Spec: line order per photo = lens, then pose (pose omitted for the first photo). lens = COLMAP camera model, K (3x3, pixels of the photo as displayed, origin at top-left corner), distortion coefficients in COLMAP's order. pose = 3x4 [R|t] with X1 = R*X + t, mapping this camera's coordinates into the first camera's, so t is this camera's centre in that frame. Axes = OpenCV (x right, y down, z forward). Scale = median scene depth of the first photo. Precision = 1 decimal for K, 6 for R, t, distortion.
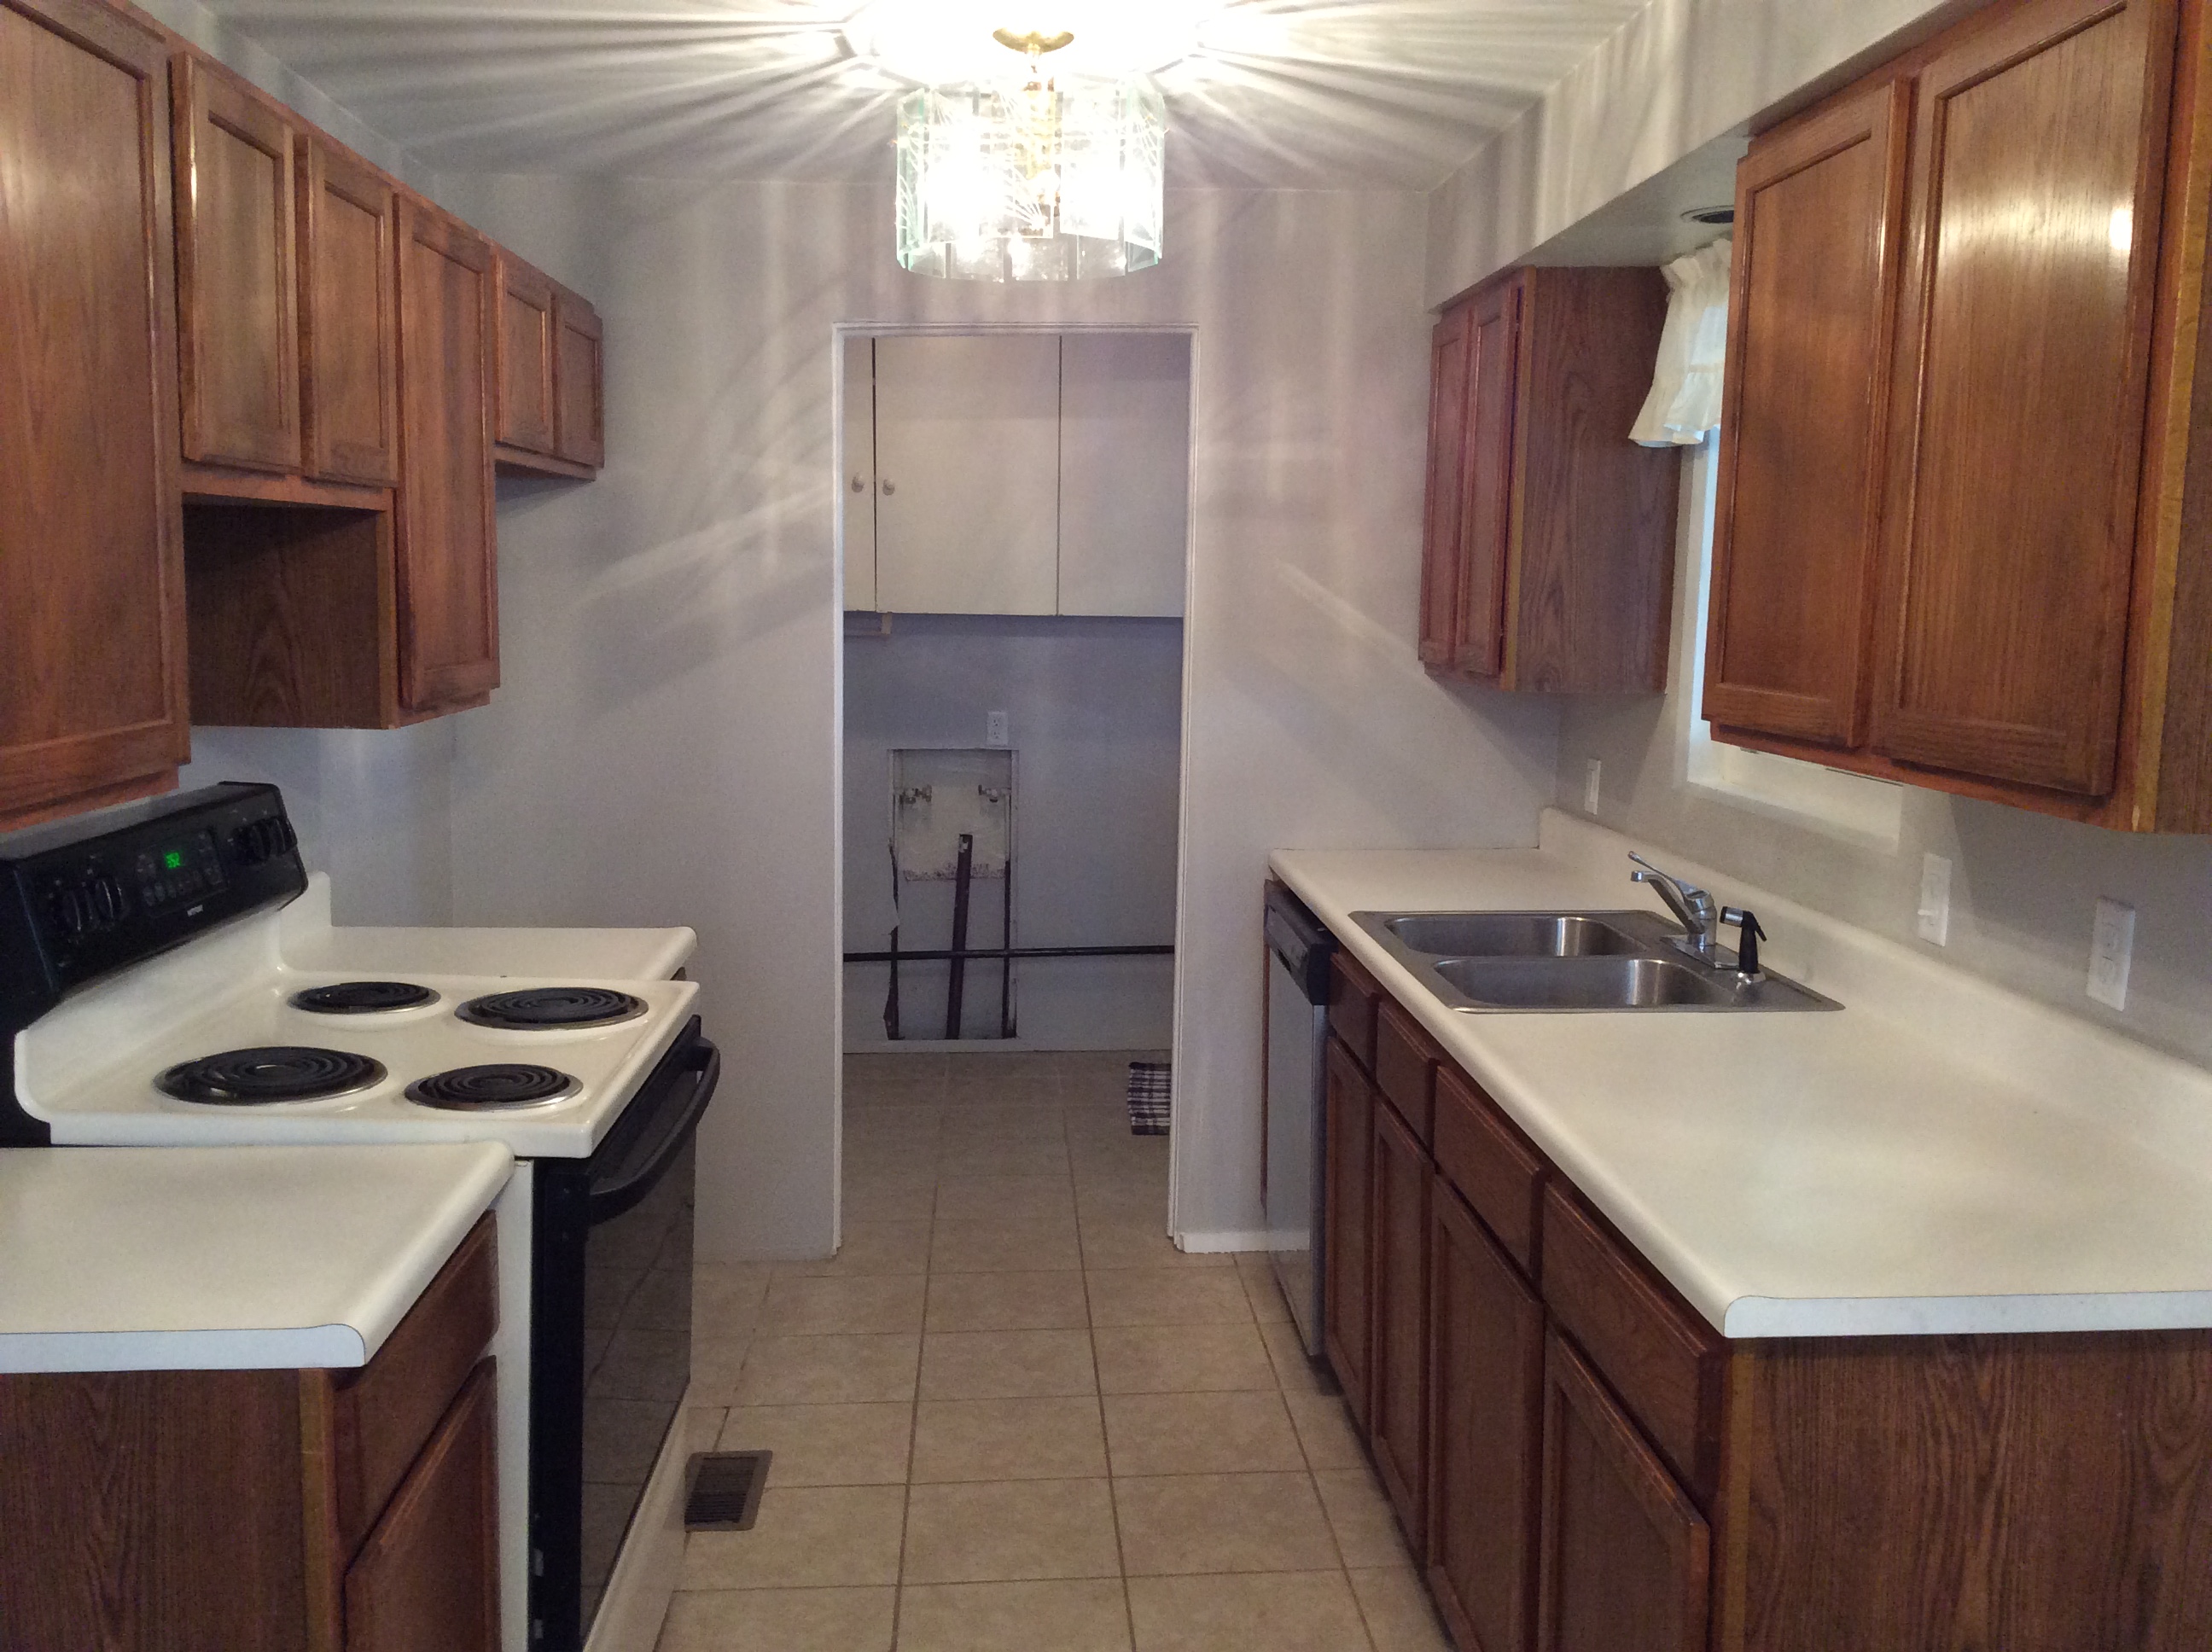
lens RADIAL K [[2005.1, 0, 1118.0], [0, 2005.1, 827.9], [0, 0, 1]] dist [0.149473, -0.308394]
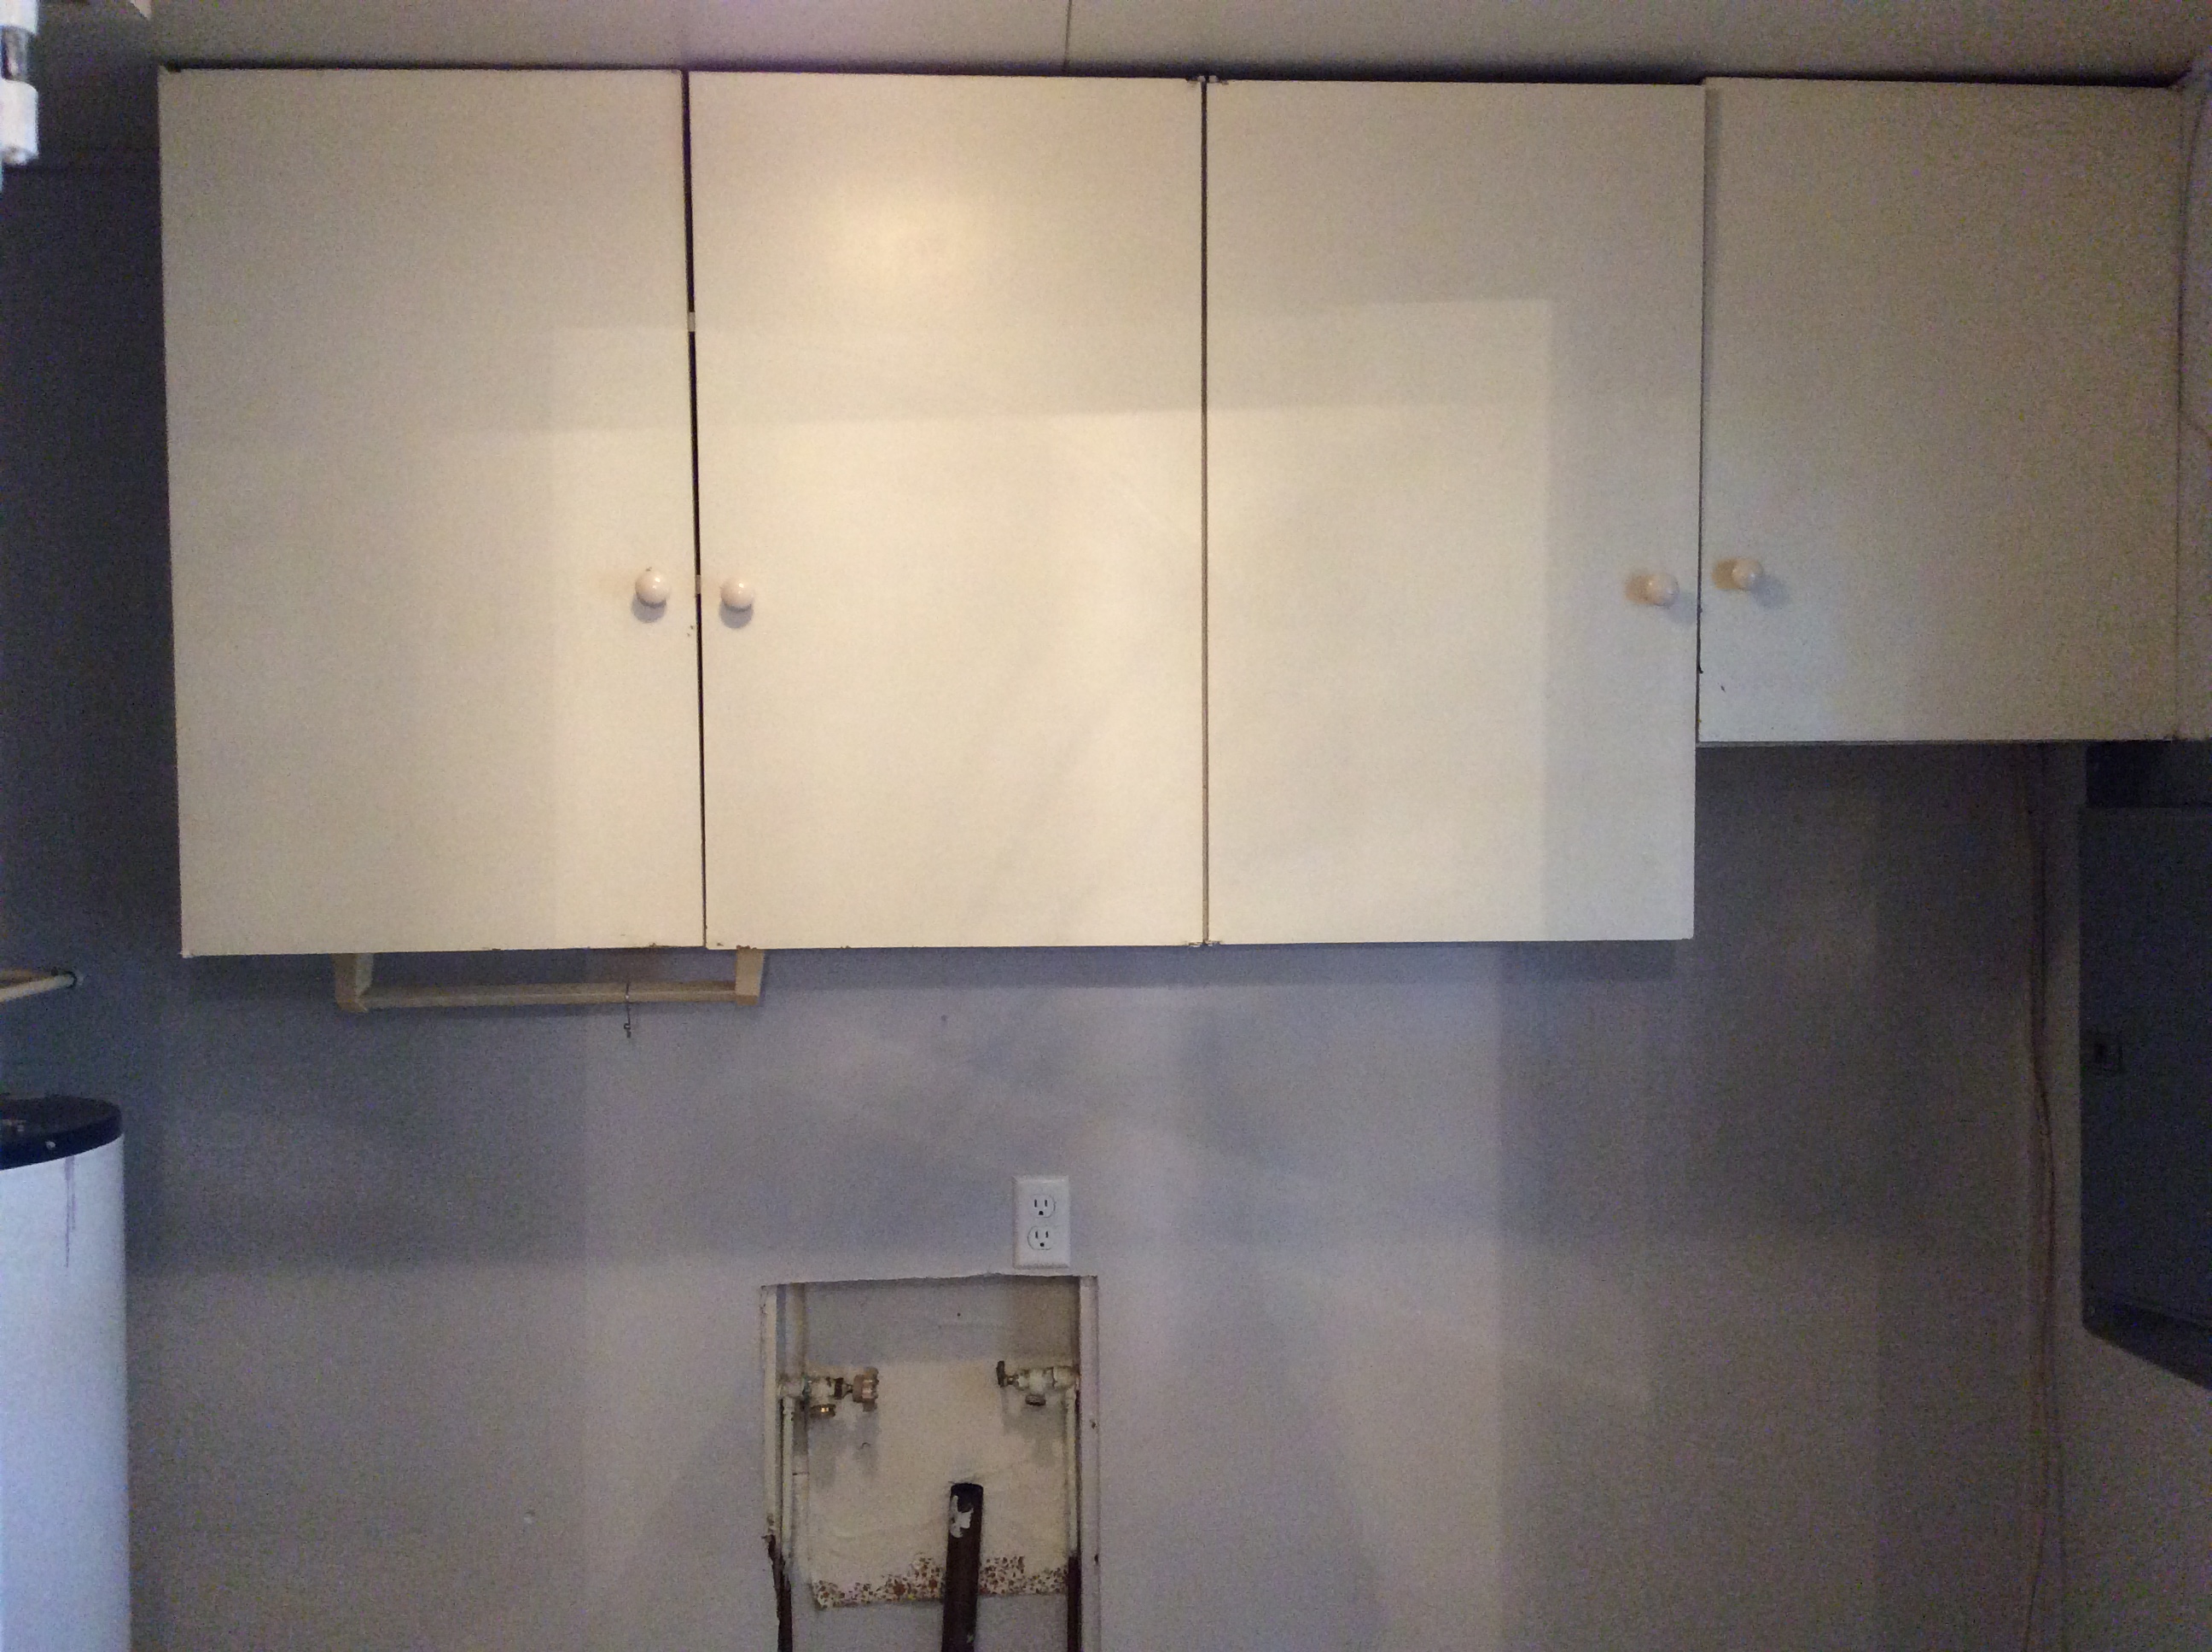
lens RADIAL K [[2005.1, 0, 1118.0], [0, 2005.1, 827.9], [0, 0, 1]] dist [0.149473, -0.308394]
pose [[0.999638, -0.023985, -0.012160, -0.038369], [0.022485, 0.993535, -0.111273, -0.080662], [0.014750, 0.110959, 0.993715, 0.594149]]
